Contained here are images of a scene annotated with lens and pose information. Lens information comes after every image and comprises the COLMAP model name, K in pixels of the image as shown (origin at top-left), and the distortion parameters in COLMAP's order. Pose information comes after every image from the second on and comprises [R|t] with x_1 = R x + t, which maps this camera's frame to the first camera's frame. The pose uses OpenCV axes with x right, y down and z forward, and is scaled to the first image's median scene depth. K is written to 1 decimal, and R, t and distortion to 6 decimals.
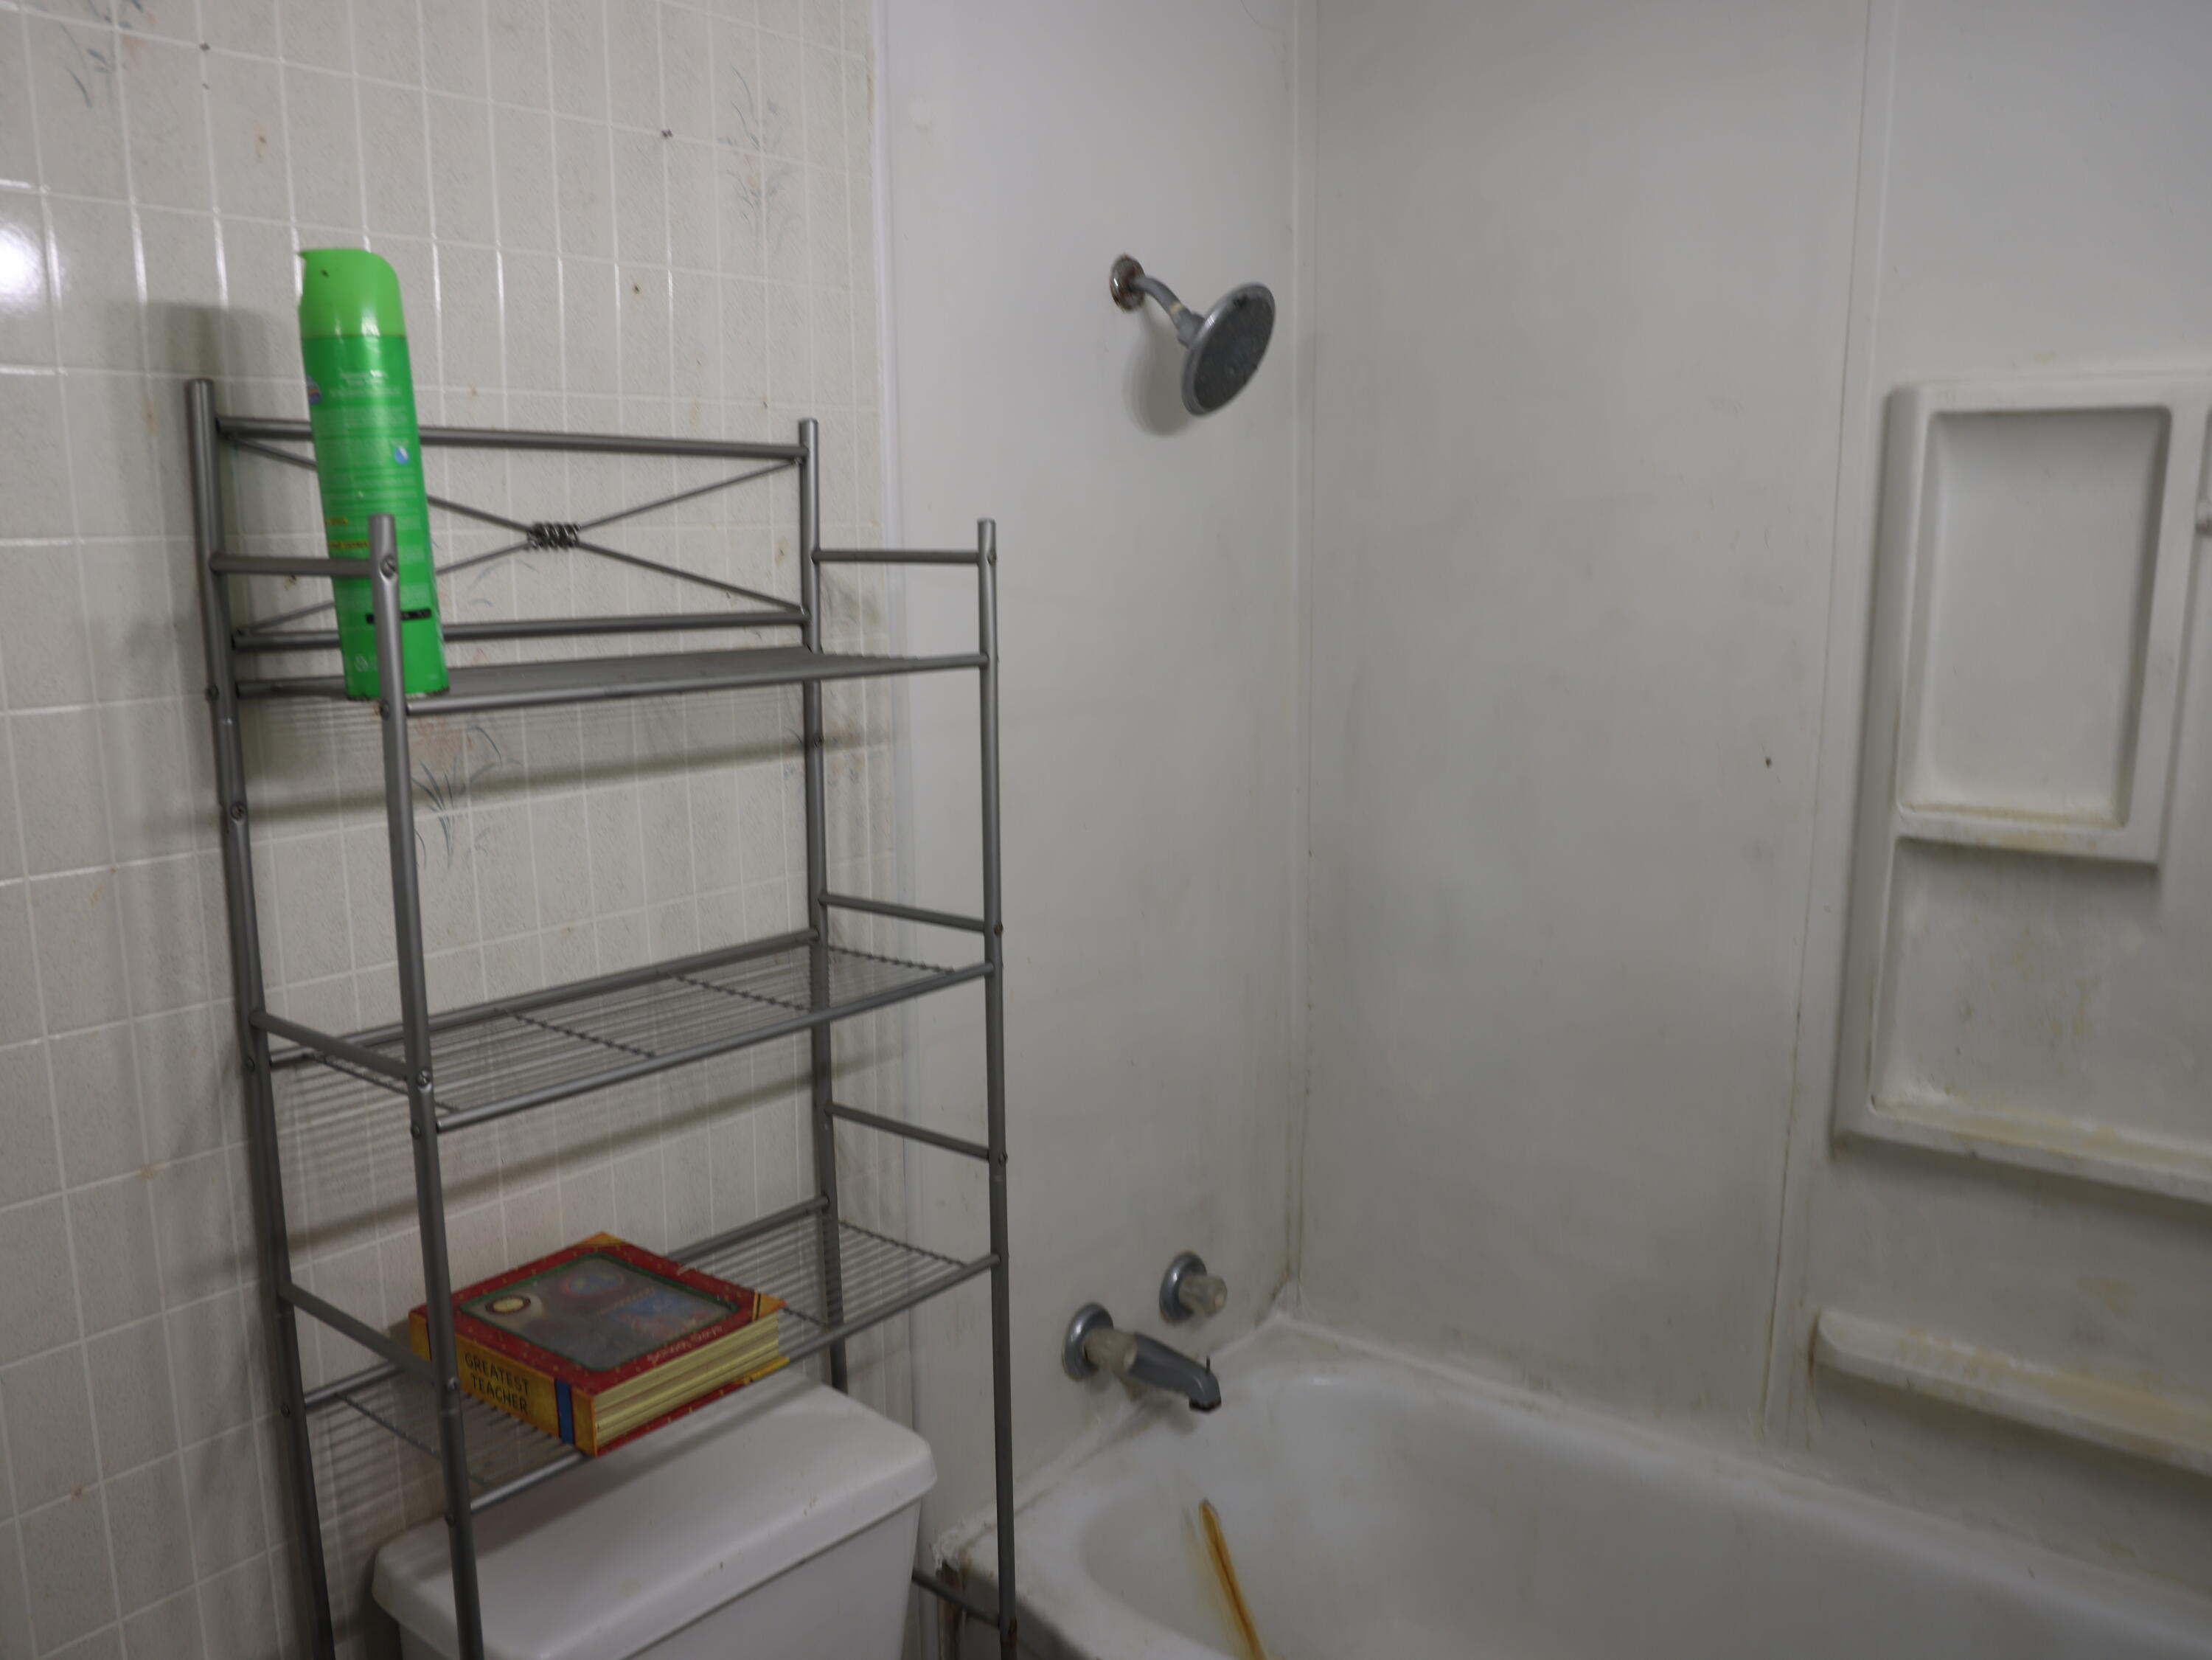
lens RADIAL K [[1734.1, 0, 1106.0], [0, 1734.1, 830.0], [0, 0, 1]] dist [-0.093996, 0.076944]
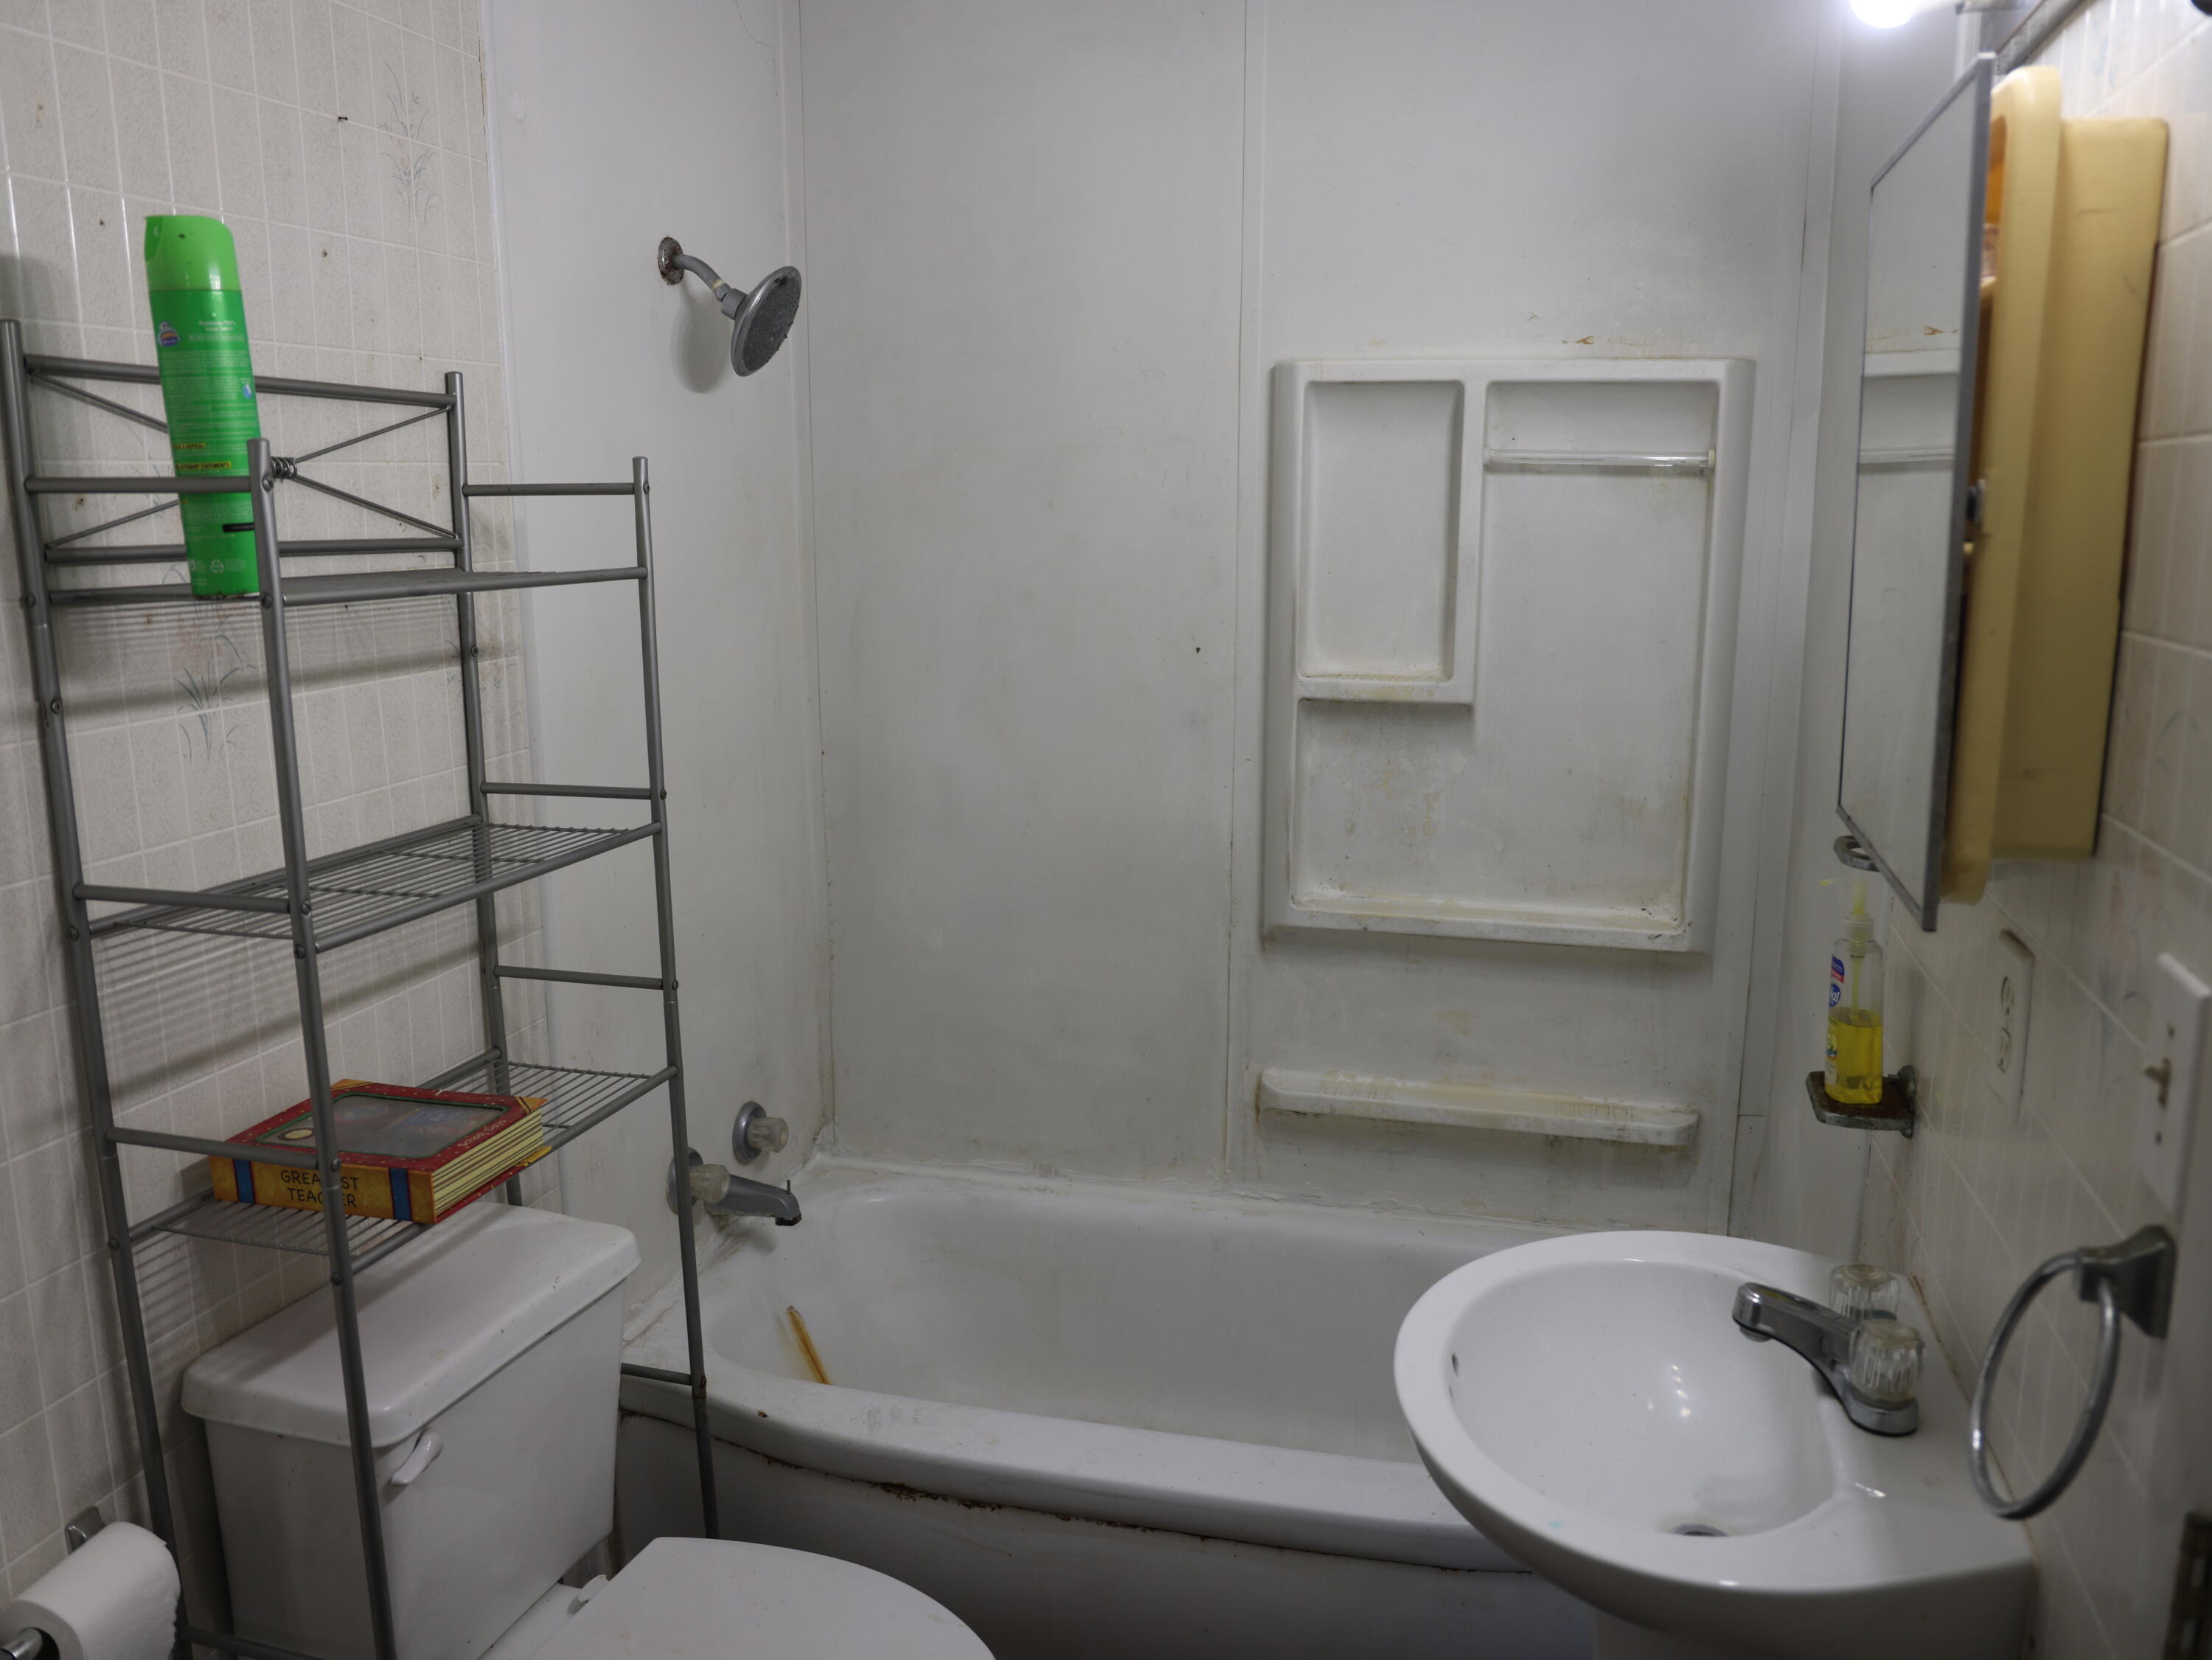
lens RADIAL K [[1734.1, 0, 1106.0], [0, 1734.1, 830.0], [0, 0, 1]] dist [-0.093996, 0.076944]
pose [[0.922580, -0.073698, 0.378701, -0.226301], [0.066946, 0.997275, 0.030986, 0.062777], [-0.379953, -0.003235, 0.925000, -0.229611]]
